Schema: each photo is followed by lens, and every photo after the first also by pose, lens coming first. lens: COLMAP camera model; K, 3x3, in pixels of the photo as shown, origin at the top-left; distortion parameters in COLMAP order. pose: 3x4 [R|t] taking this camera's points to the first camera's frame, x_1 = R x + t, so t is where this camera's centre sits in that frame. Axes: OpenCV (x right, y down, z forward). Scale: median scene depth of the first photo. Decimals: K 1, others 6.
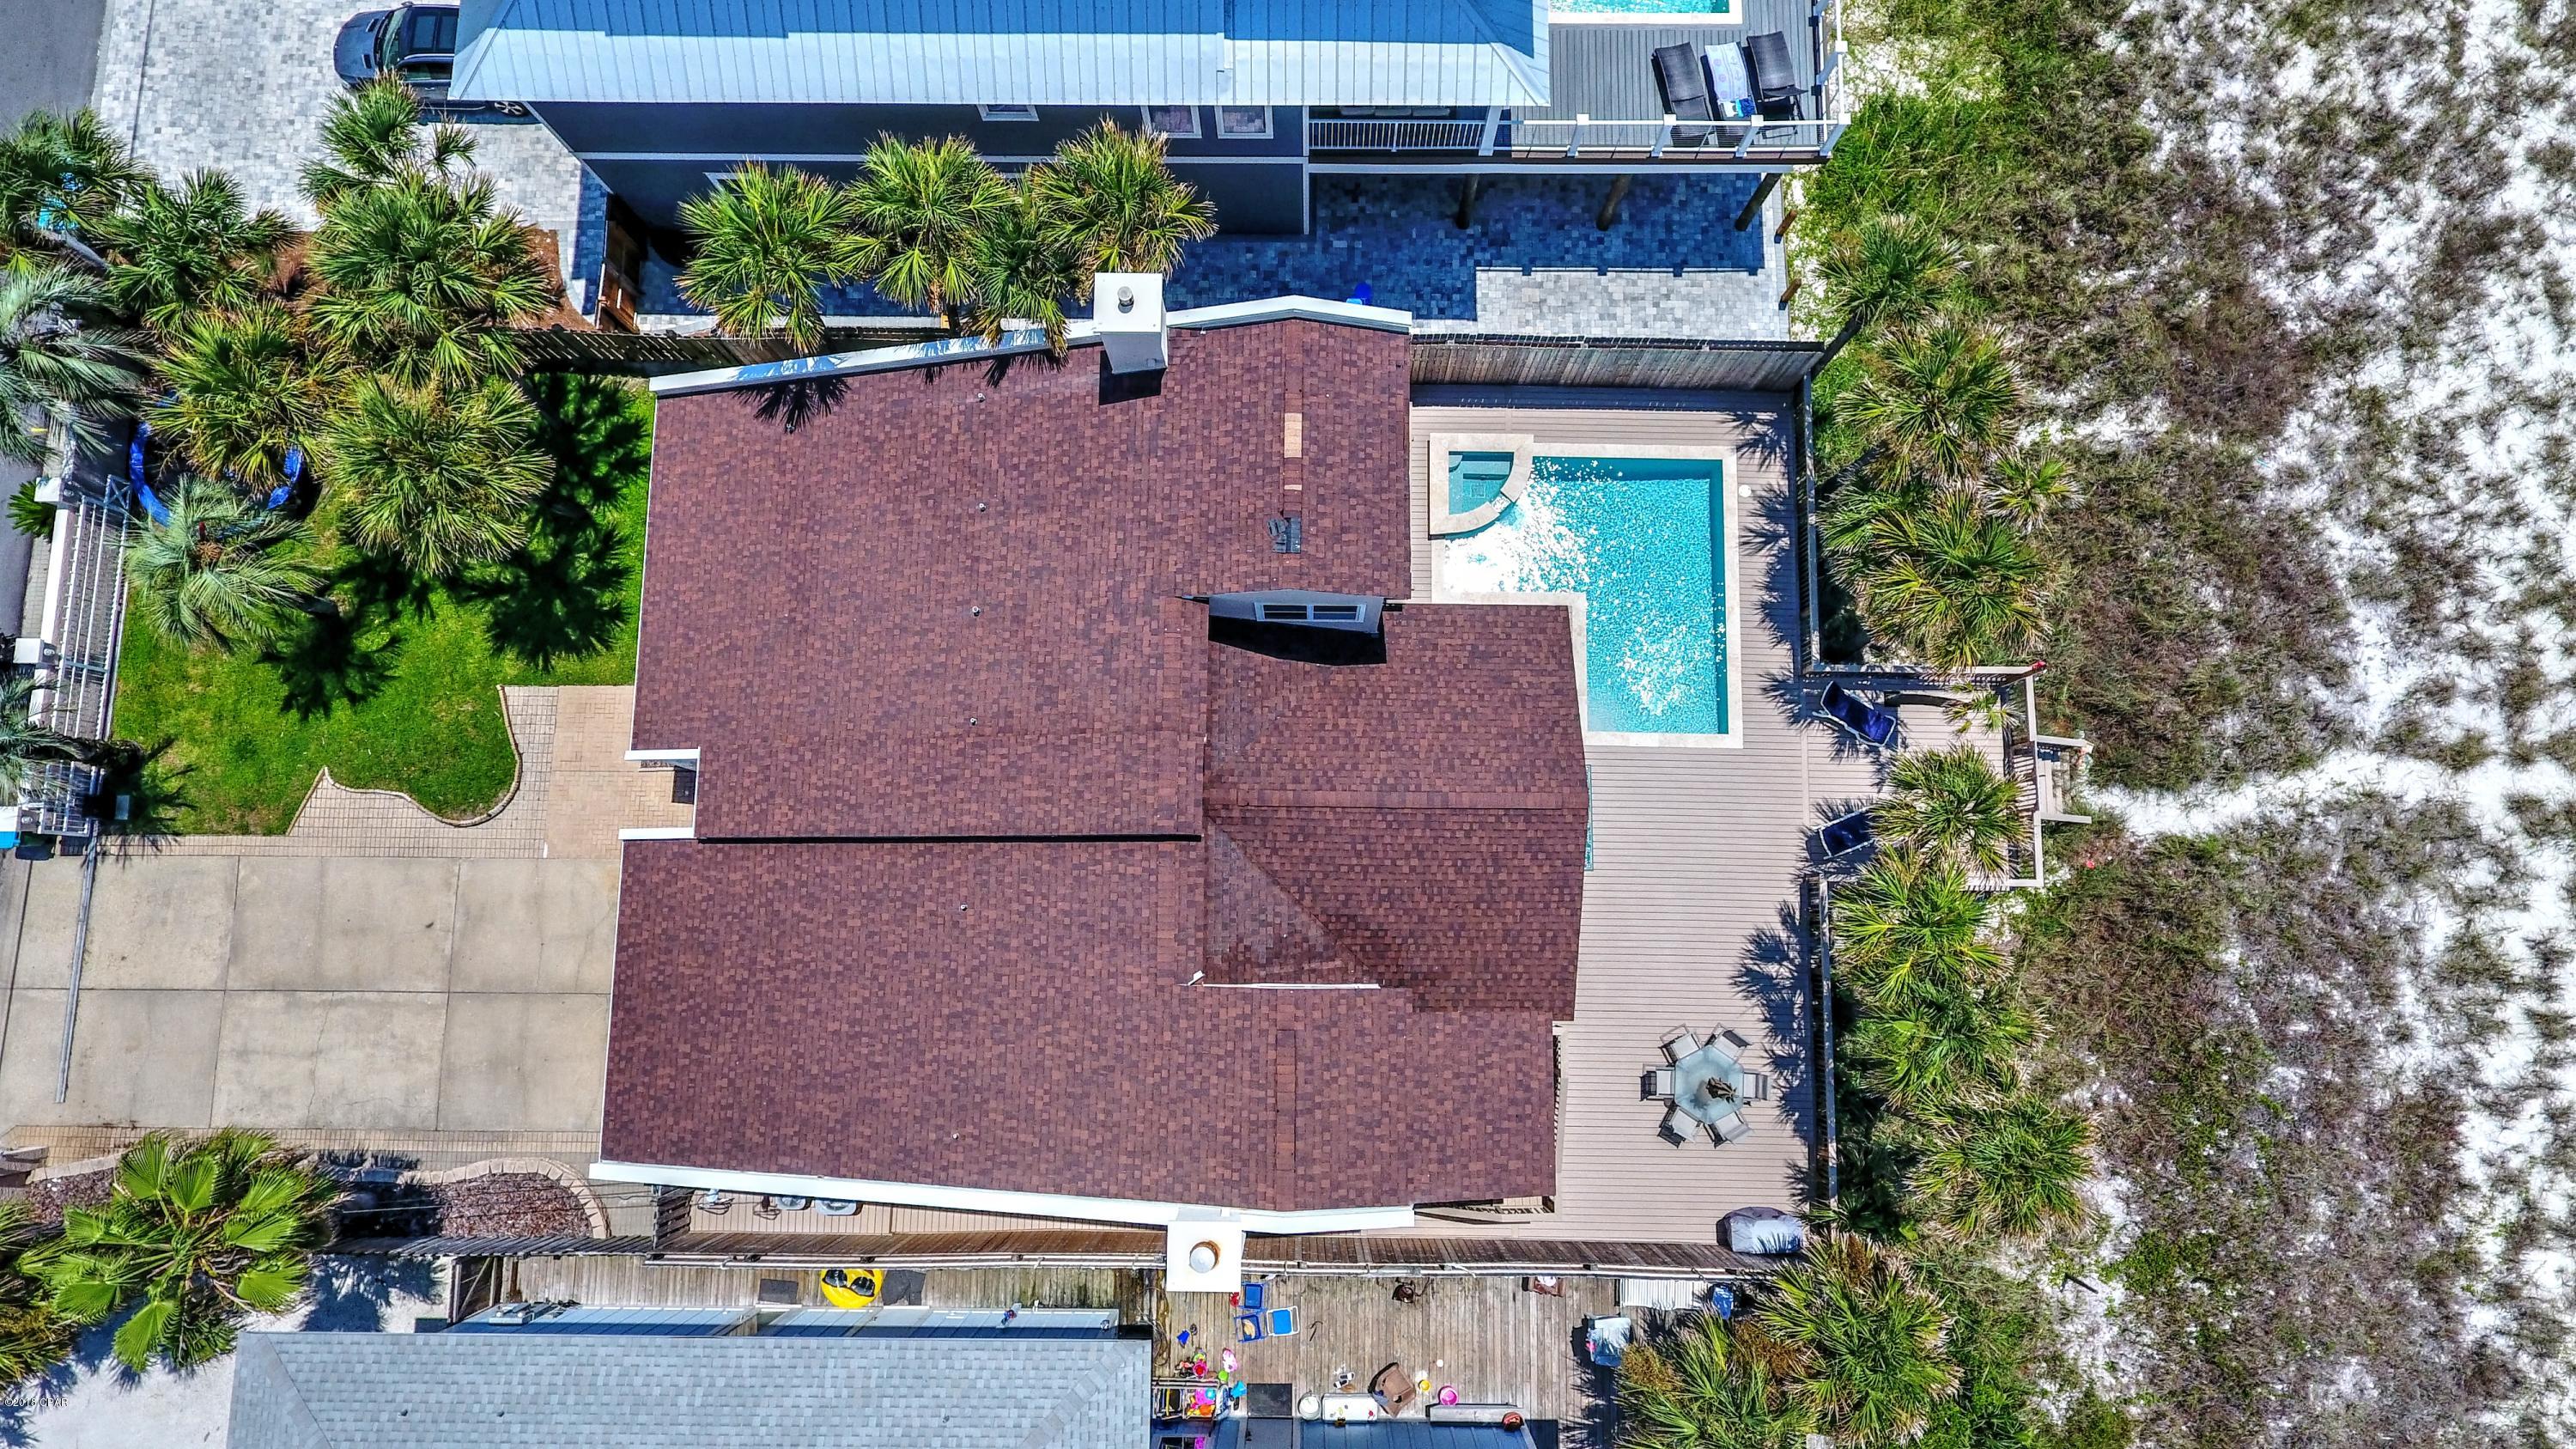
lens RADIAL K [[1519.7, 0, 1301.1], [0, 1519.7, 714.3], [0, 0, 1]] dist [-0.003759, 0.001447]
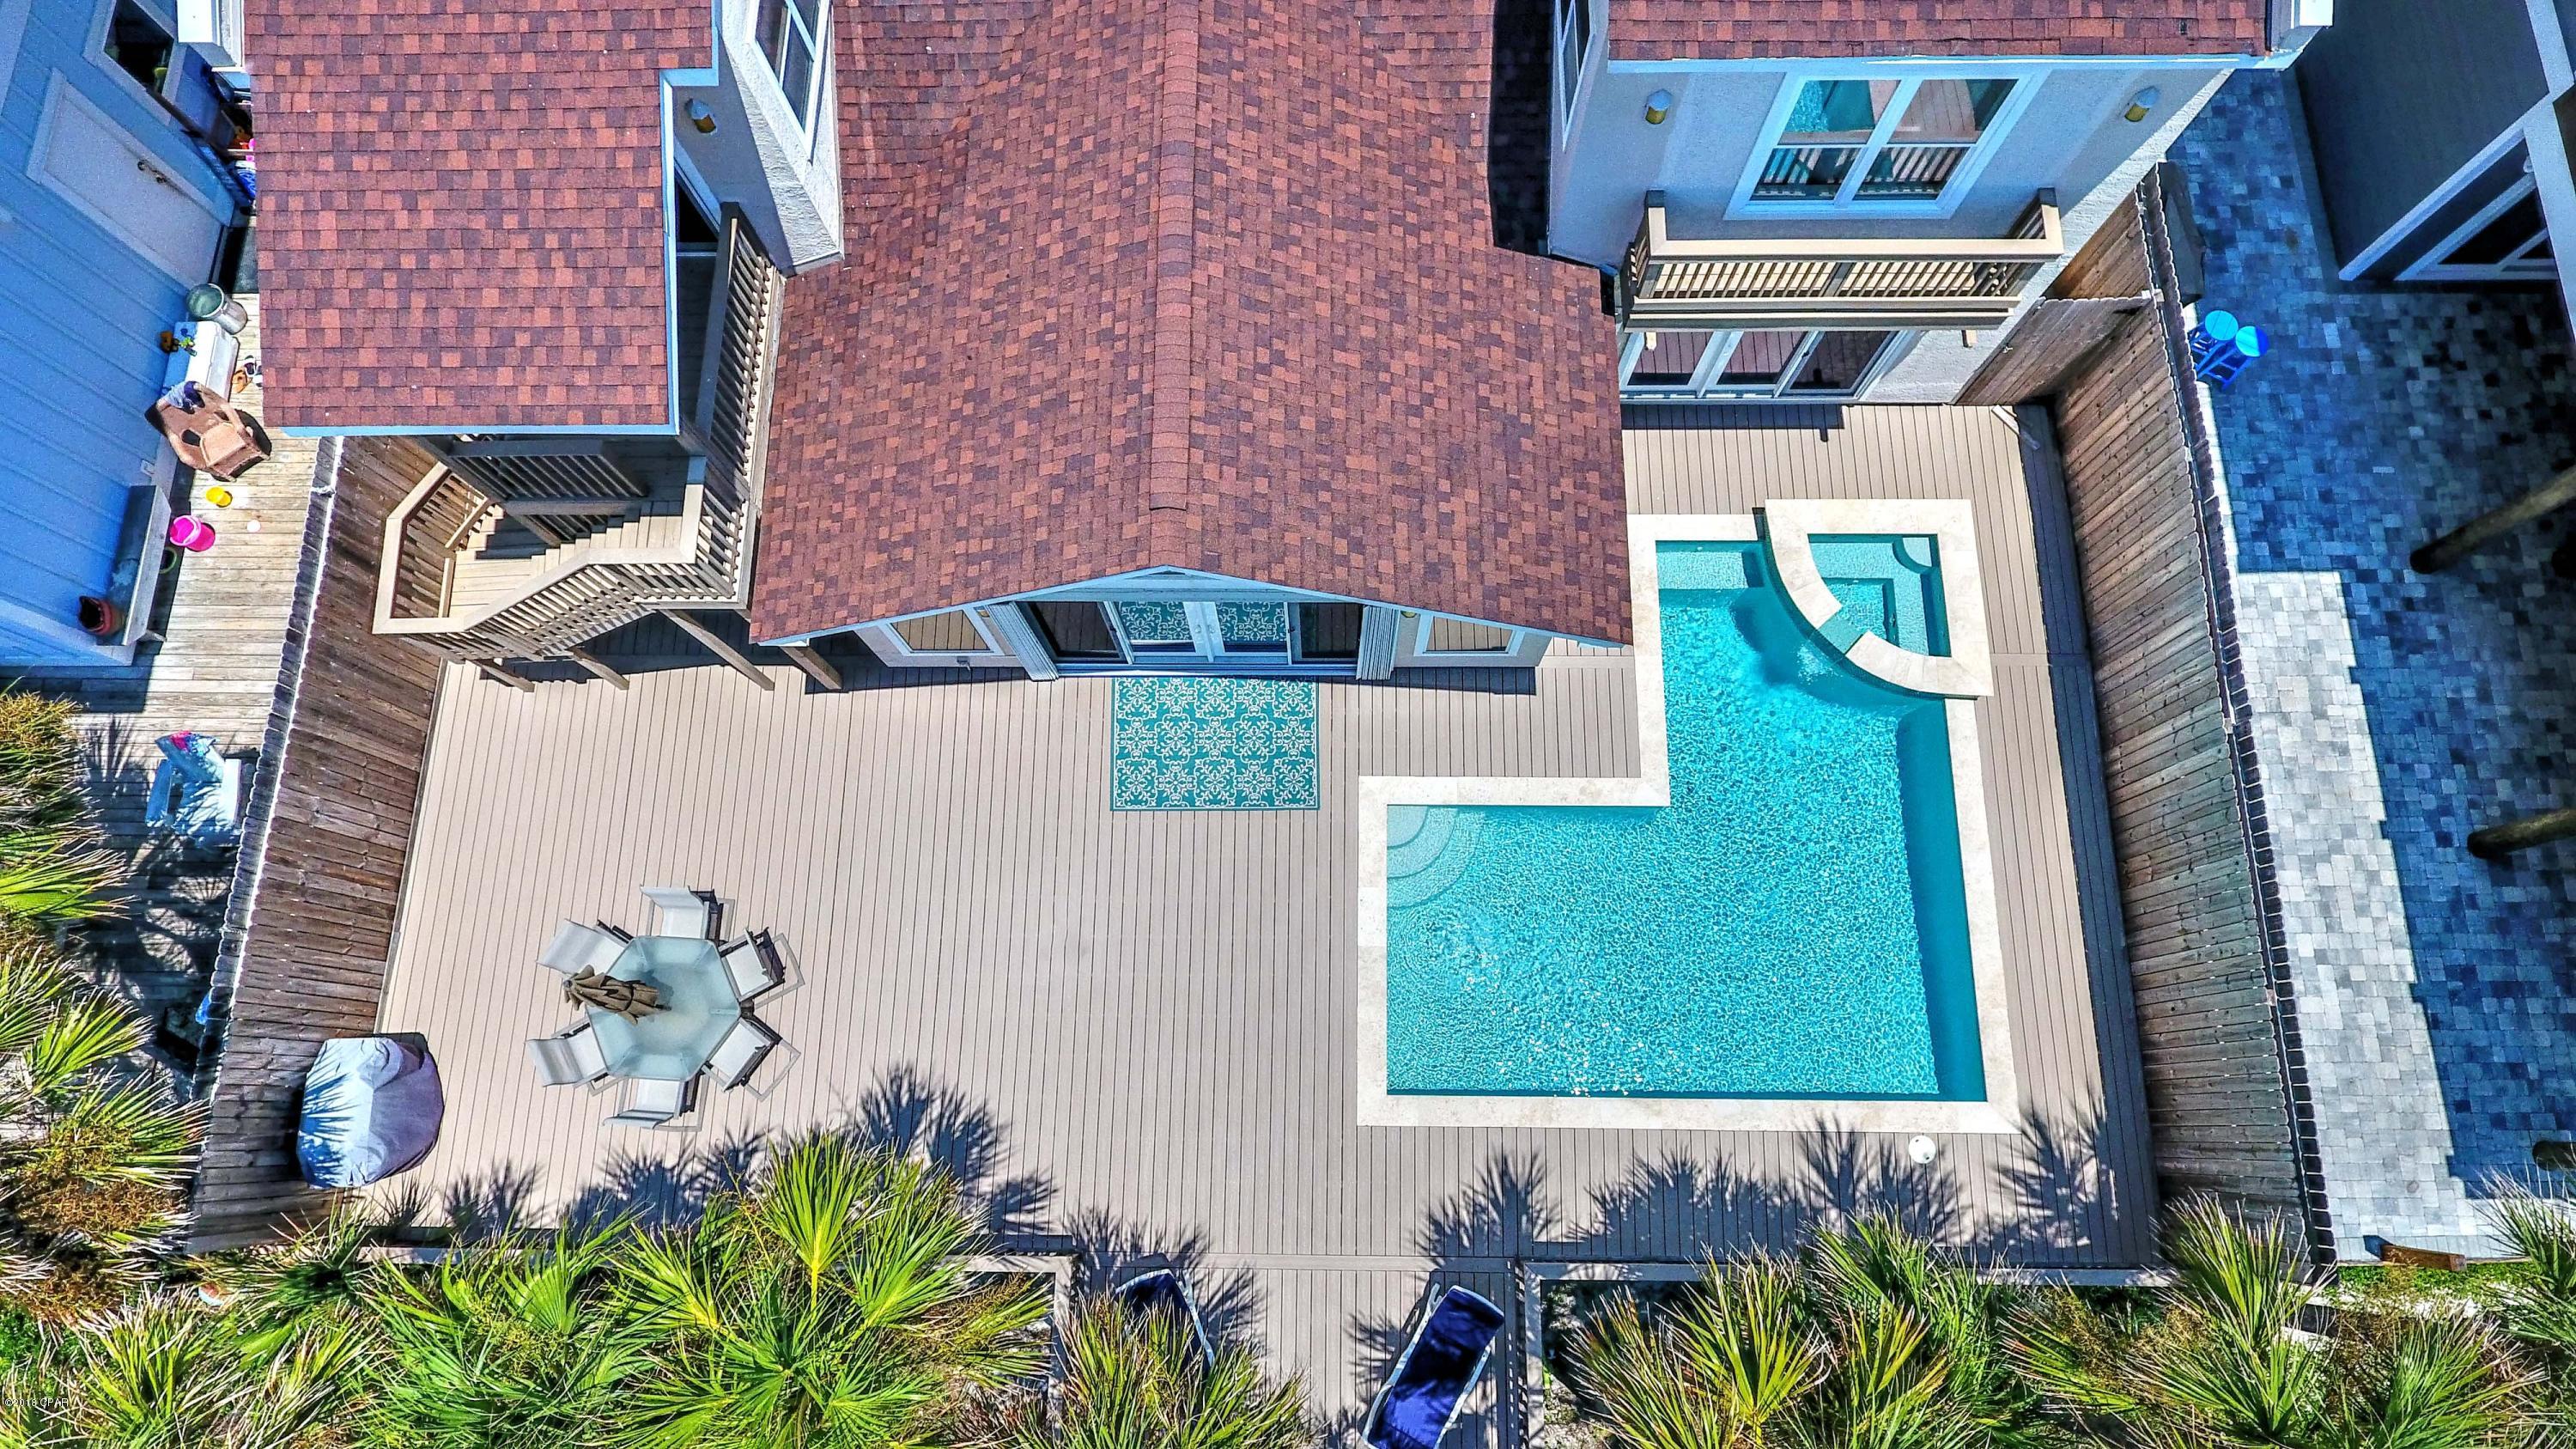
lens RADIAL K [[1509.9, 0, 1302.5], [0, 1509.9, 713.4], [0, 0, 1]] dist [-0.001001, -0.003931]
pose [[0.020328, 0.962155, -0.271745, 0.299676], [-0.984812, 0.066146, 0.160529, -0.040746], [0.172428, 0.264354, 0.948886, 0.506499]]
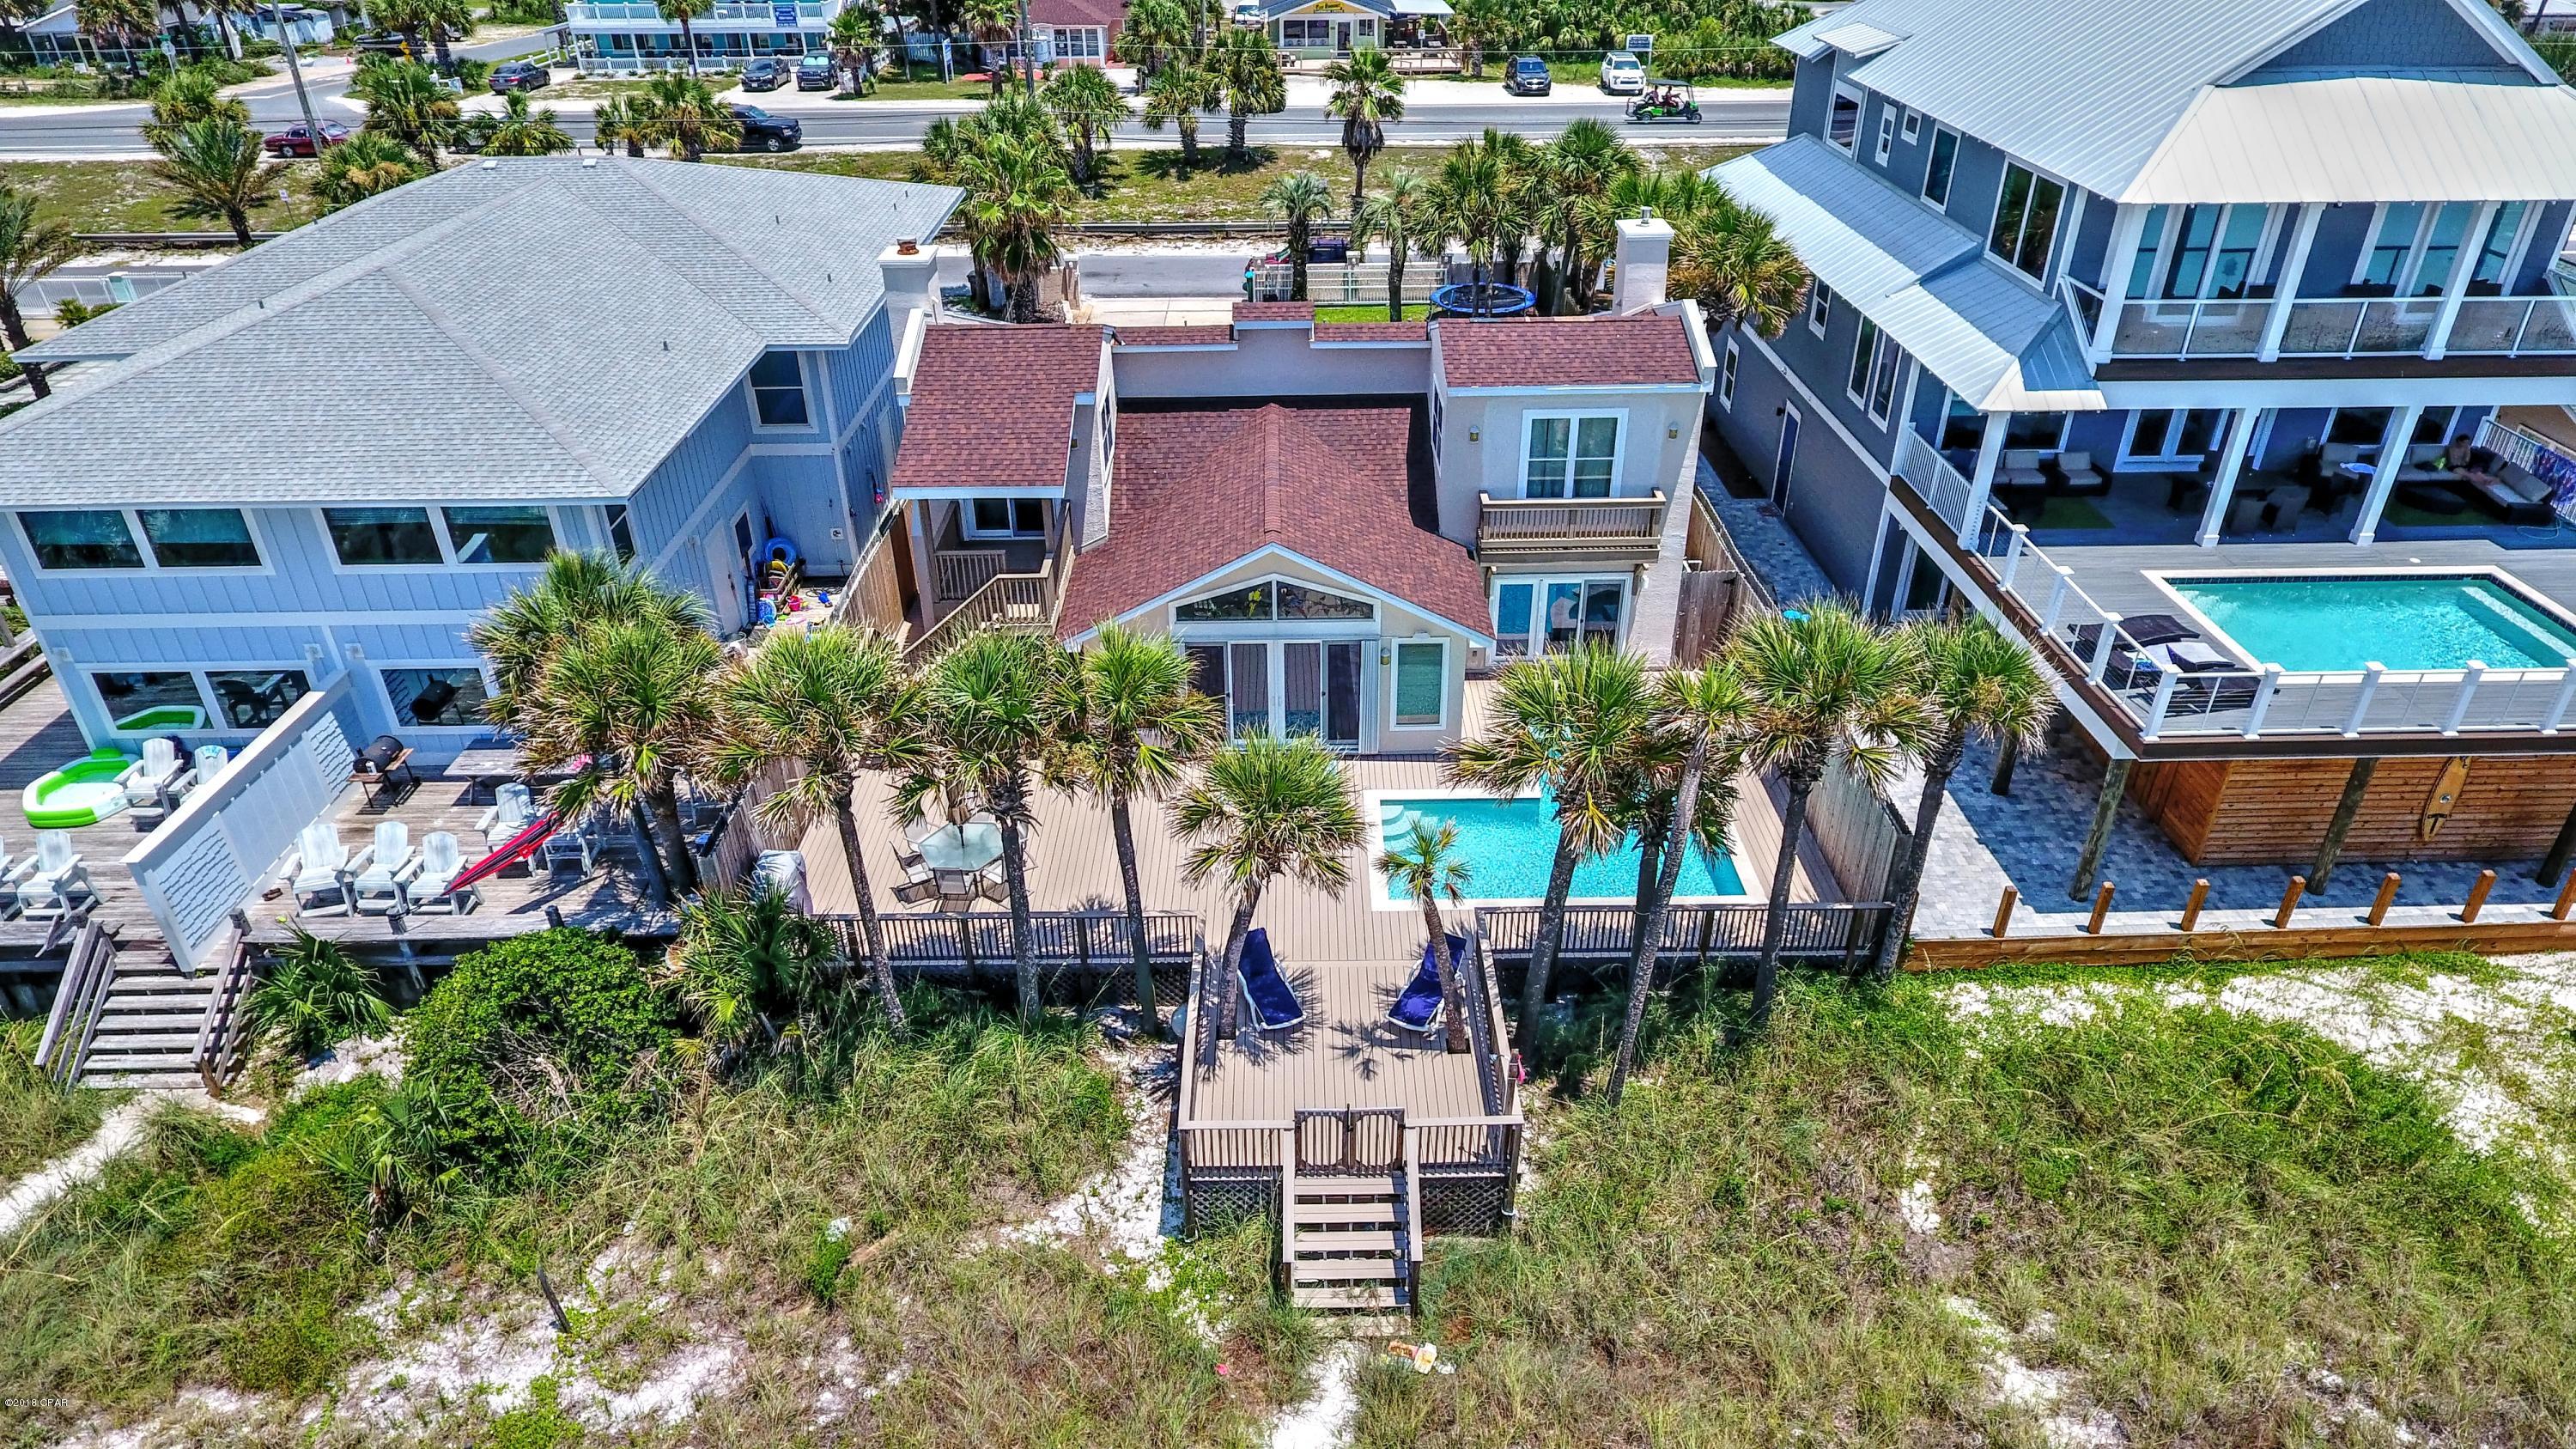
lens RADIAL K [[1509.9, 0, 1302.5], [0, 1509.9, 713.4], [0, 0, 1]] dist [-0.001001, -0.003931]
pose [[0.042612, 0.511036, -0.858503, 0.933749], [-0.985066, 0.164967, 0.049305, 0.008399], [0.166821, 0.843581, 0.510433, 0.501216]]
